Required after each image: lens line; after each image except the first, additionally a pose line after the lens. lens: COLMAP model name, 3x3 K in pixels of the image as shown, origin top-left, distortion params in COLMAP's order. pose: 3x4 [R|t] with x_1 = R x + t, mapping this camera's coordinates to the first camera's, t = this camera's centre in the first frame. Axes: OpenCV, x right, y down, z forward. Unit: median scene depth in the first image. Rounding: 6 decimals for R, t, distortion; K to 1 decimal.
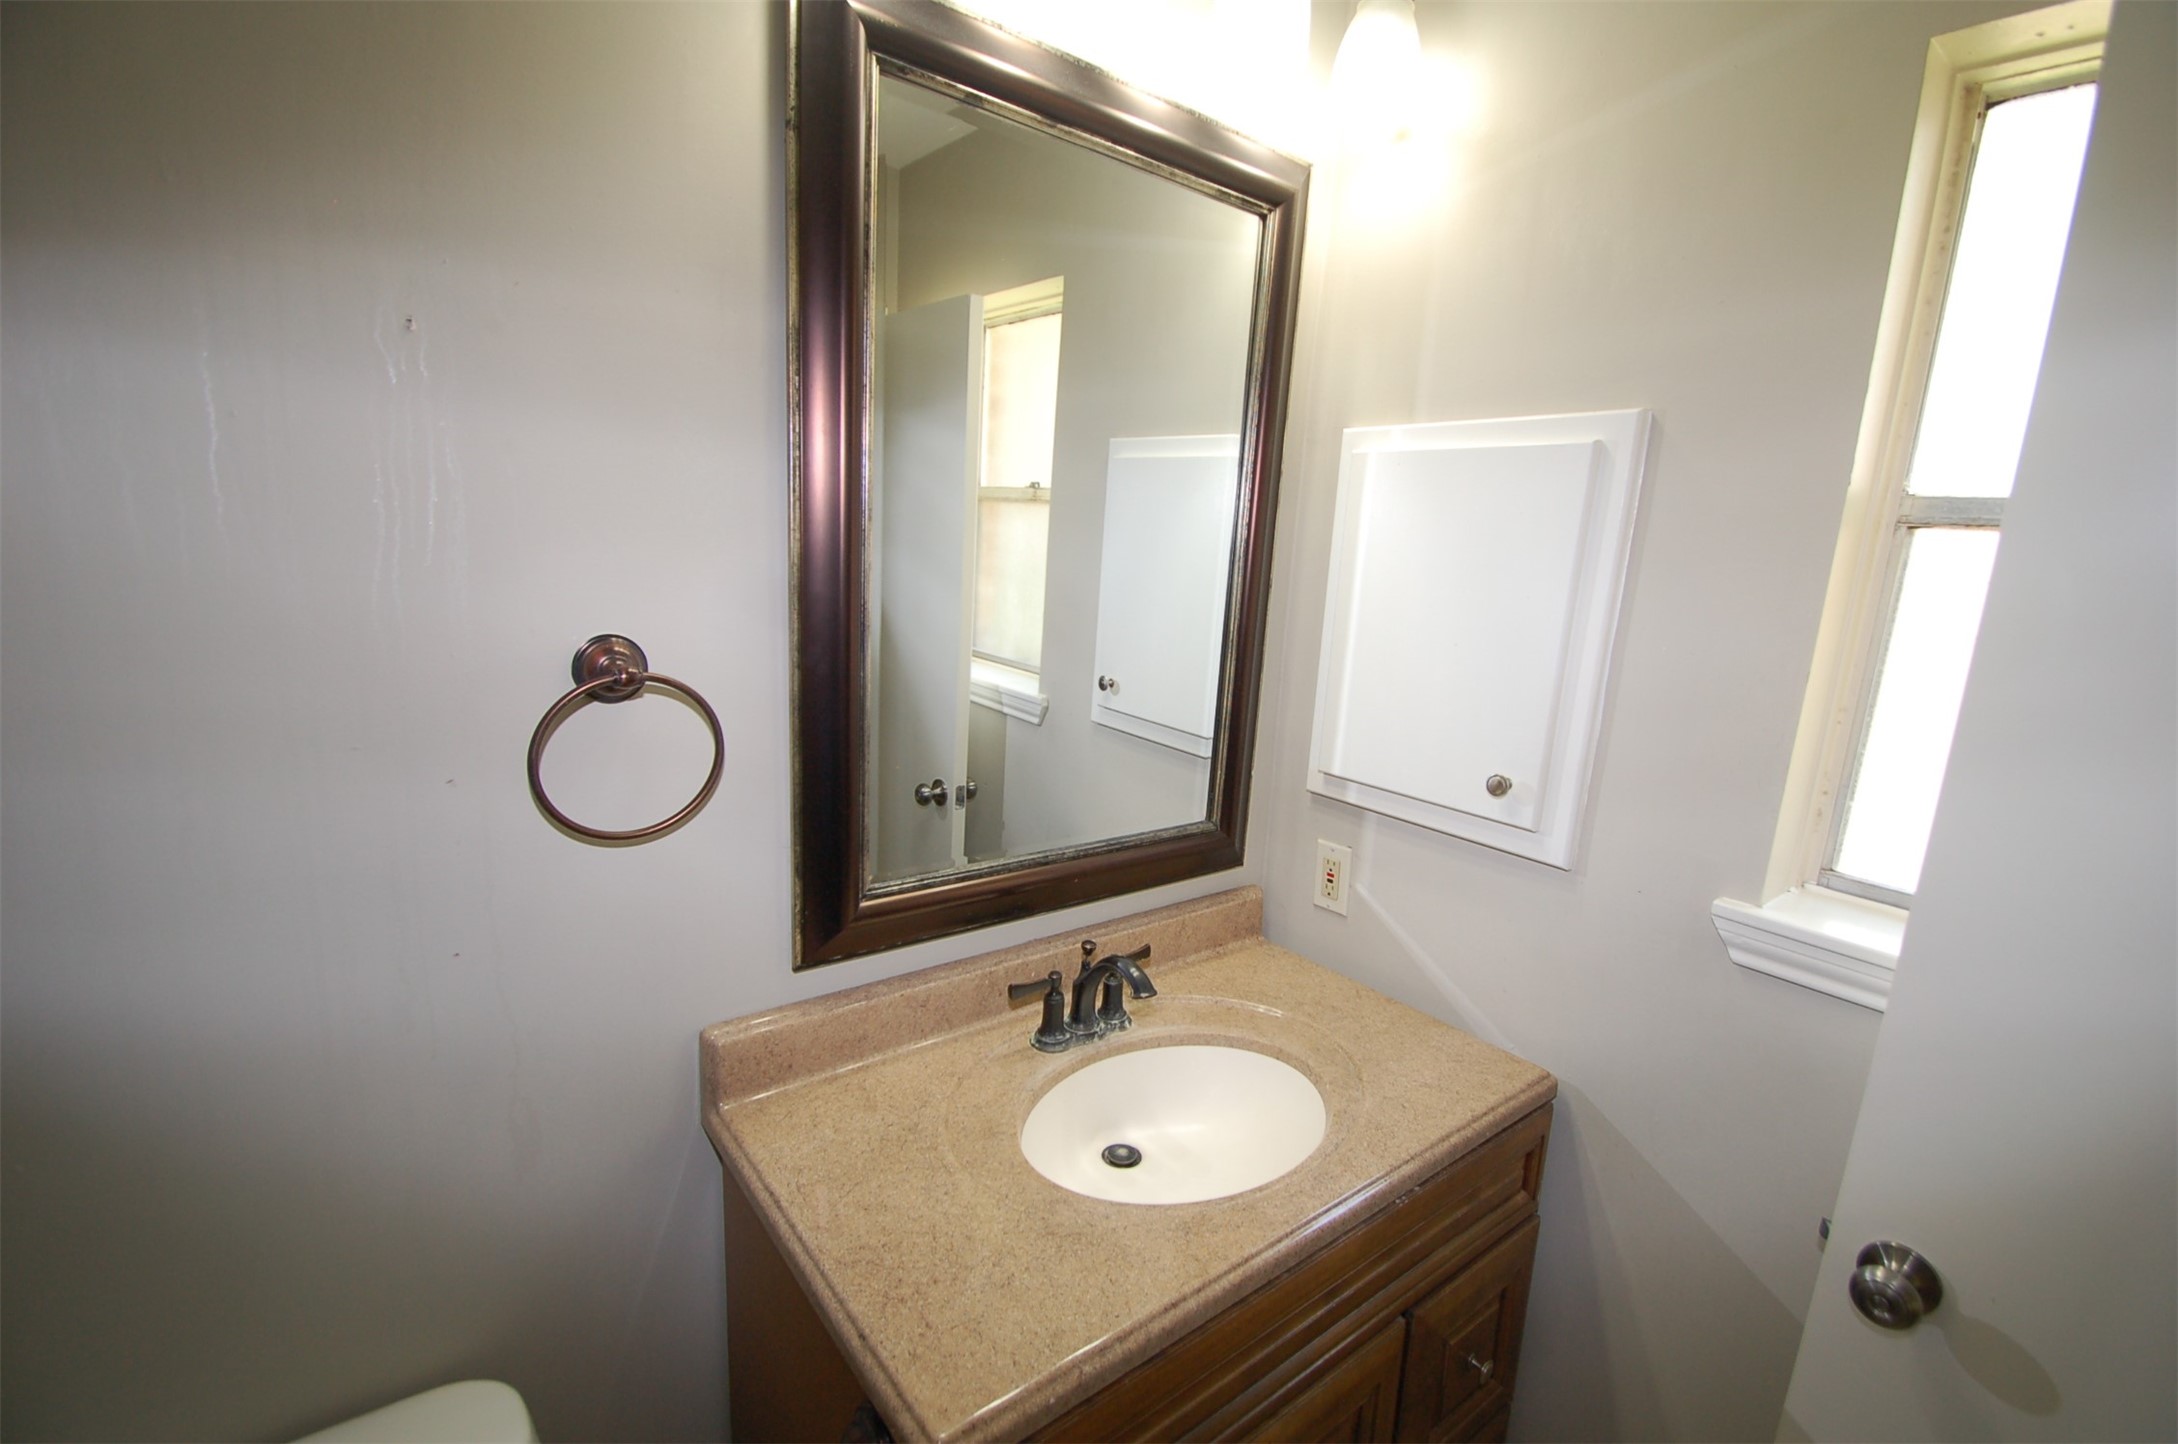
lens RADIAL K [[952.0, 0, 1115.9], [0, 952.0, 733.4], [0, 0, 1]] dist [-0.002222, -0.000347]
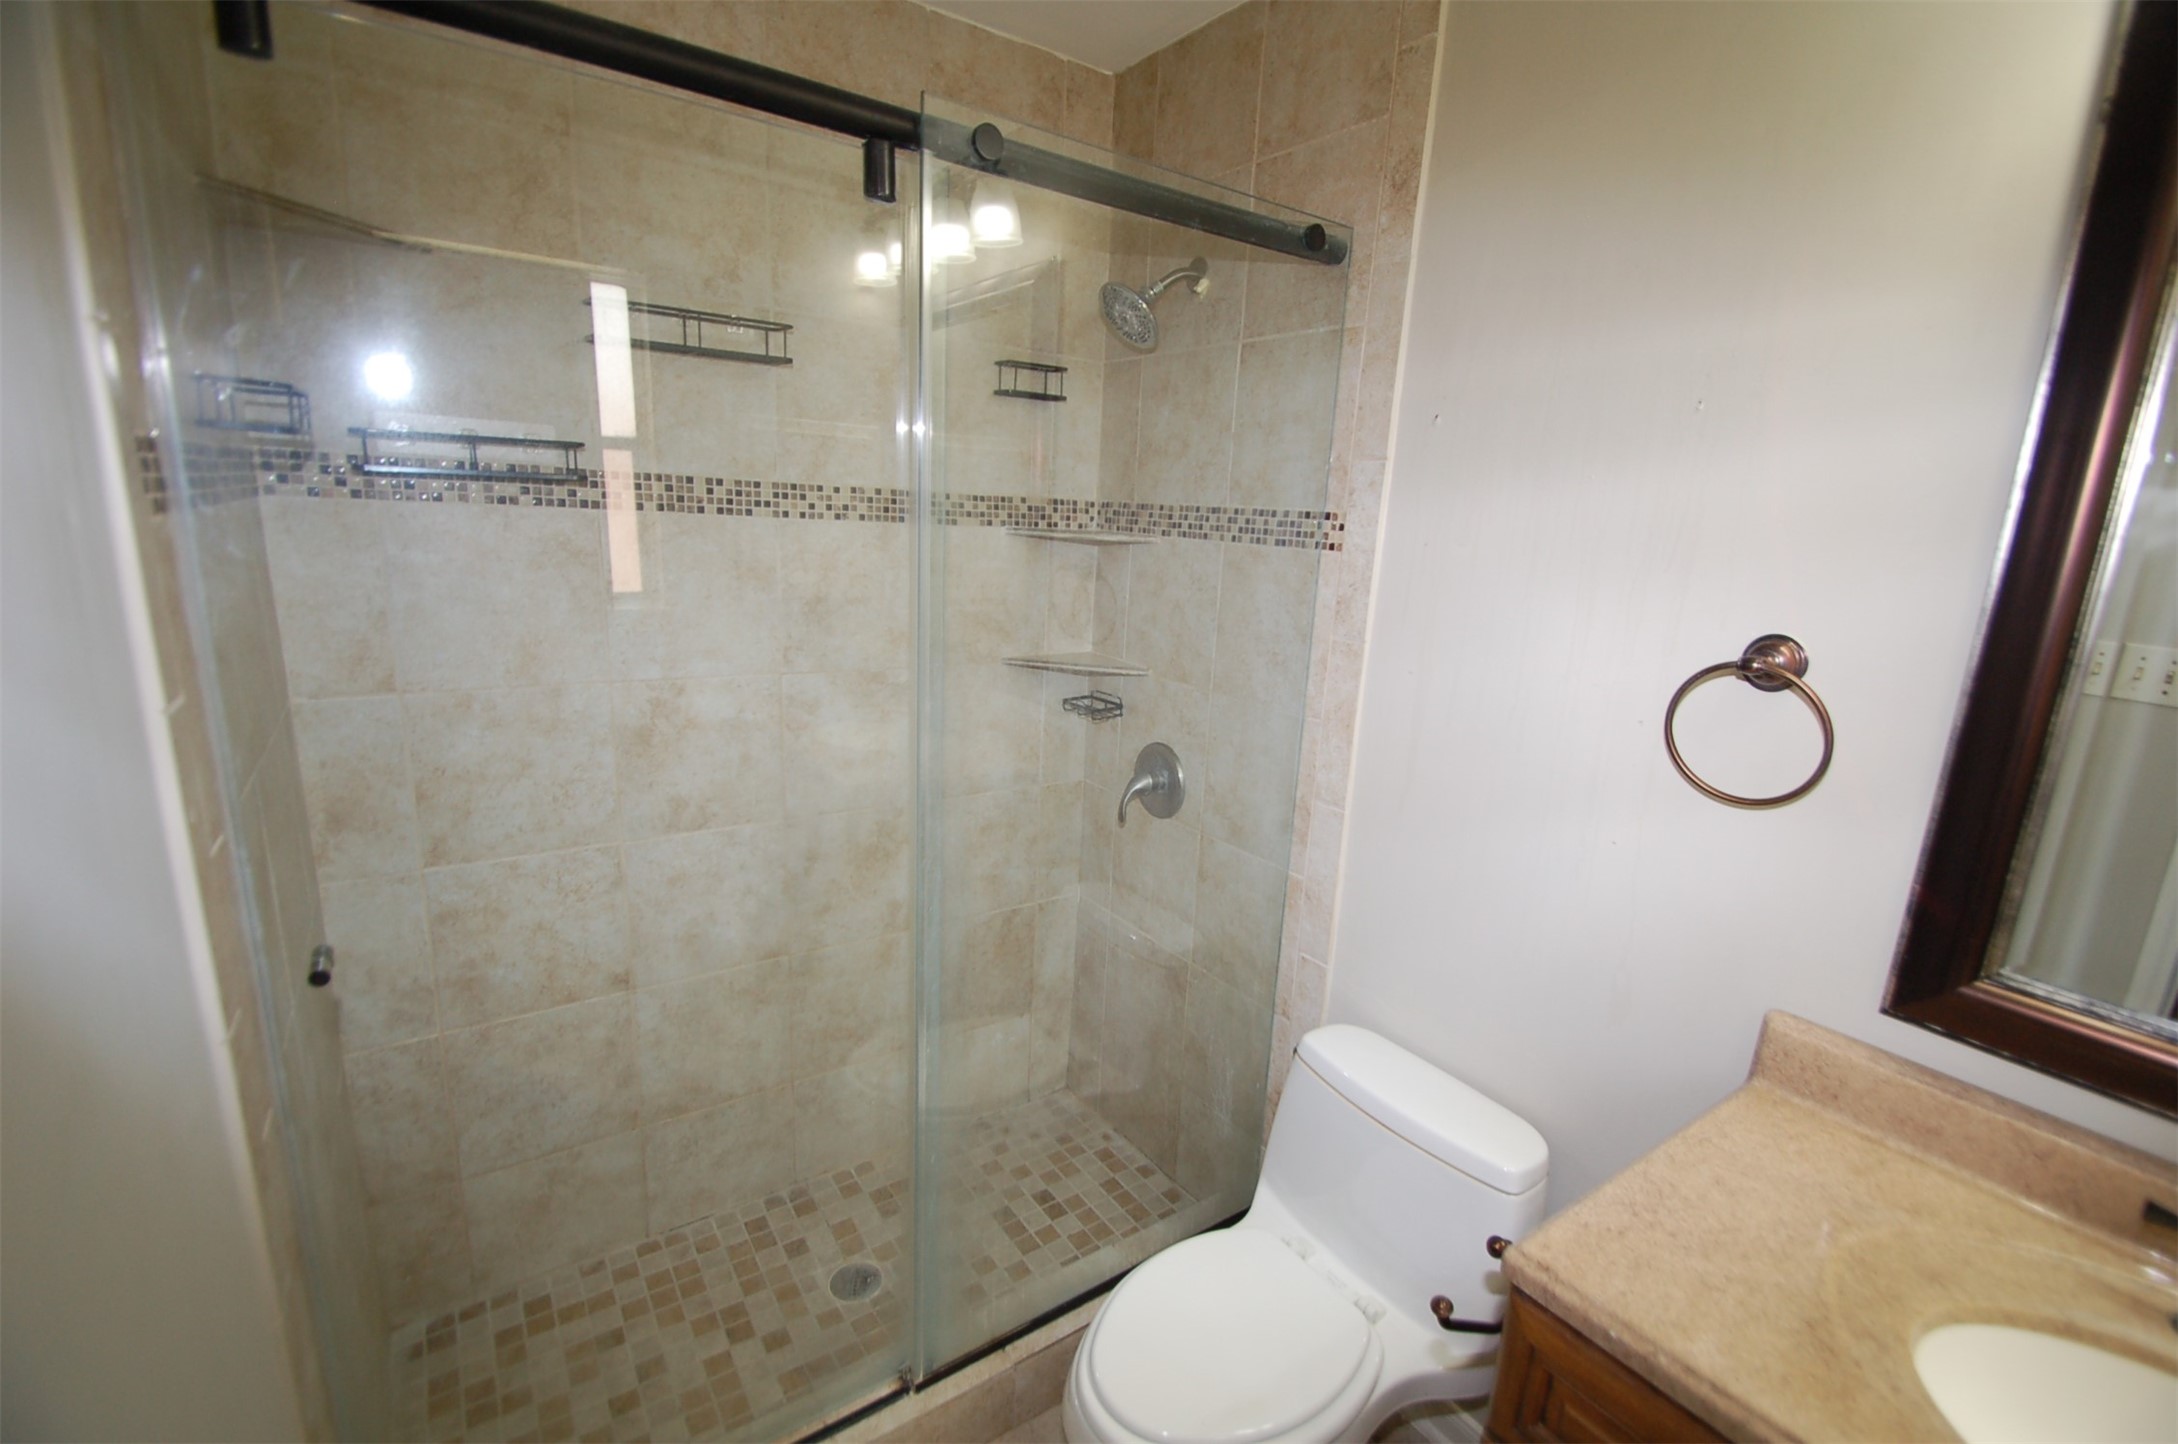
lens RADIAL K [[952.0, 0, 1115.9], [0, 952.0, 733.4], [0, 0, 1]] dist [-0.002222, -0.000347]
pose [[-0.069294, 0.170919, -0.982845, 0.602740], [-0.268260, 0.945732, 0.183378, 0.017848], [0.960851, 0.276365, -0.019683, 0.206621]]
